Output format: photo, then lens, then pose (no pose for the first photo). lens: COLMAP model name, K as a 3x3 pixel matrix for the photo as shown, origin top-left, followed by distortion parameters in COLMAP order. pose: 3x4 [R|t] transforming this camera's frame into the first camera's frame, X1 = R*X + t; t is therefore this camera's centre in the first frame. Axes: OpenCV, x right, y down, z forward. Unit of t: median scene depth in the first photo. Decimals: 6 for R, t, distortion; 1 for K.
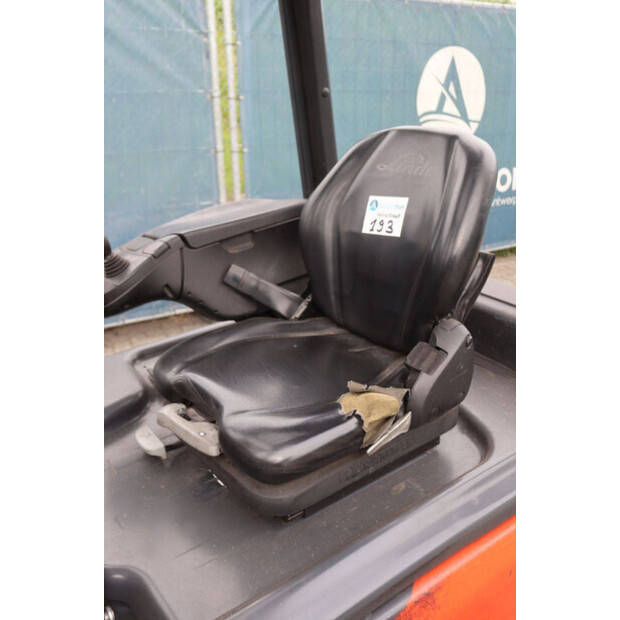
lens RADIAL K [[600.1, 0, 314.0], [0, 600.1, 309.9], [0, 0, 1]] dist [-0.034432, 0.000000]
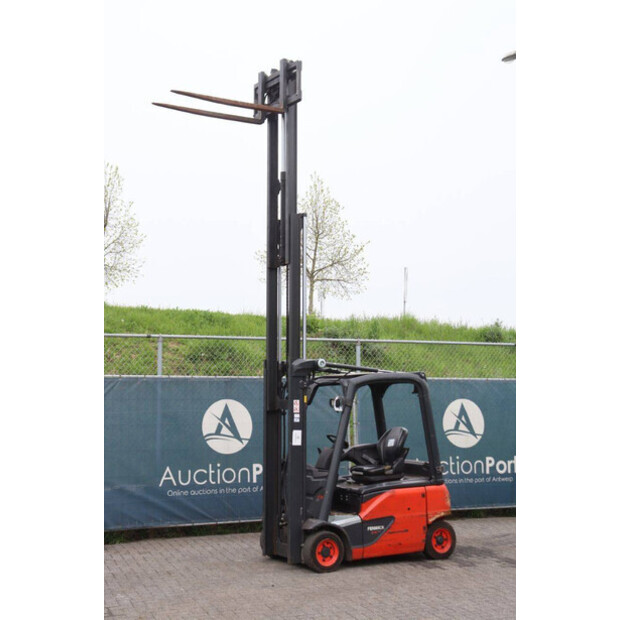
lens RADIAL K [[1028.6, 0, 308.9], [0, 1028.6, 303.9], [0, 0, 1]] dist [0.185653, 0.000000]
pose [[0.991663, -0.022104, -0.126947, 0.530100], [-0.036304, 0.897343, -0.439838, 2.566658], [0.123637, 0.440780, 0.889059, -7.175029]]
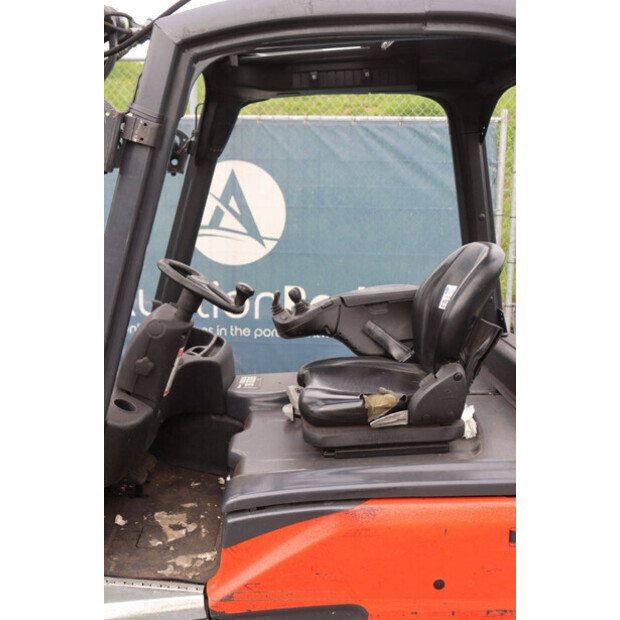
lens RADIAL K [[647.4, 0, 307.0], [0, 647.4, 305.7], [0, 0, 1]] dist [-0.059318, 0.000000]
pose [[0.810951, 0.111725, -0.574348, 0.669965], [-0.219833, 0.967864, -0.122119, 0.123896], [0.542247, 0.225294, 0.809451, -0.448675]]
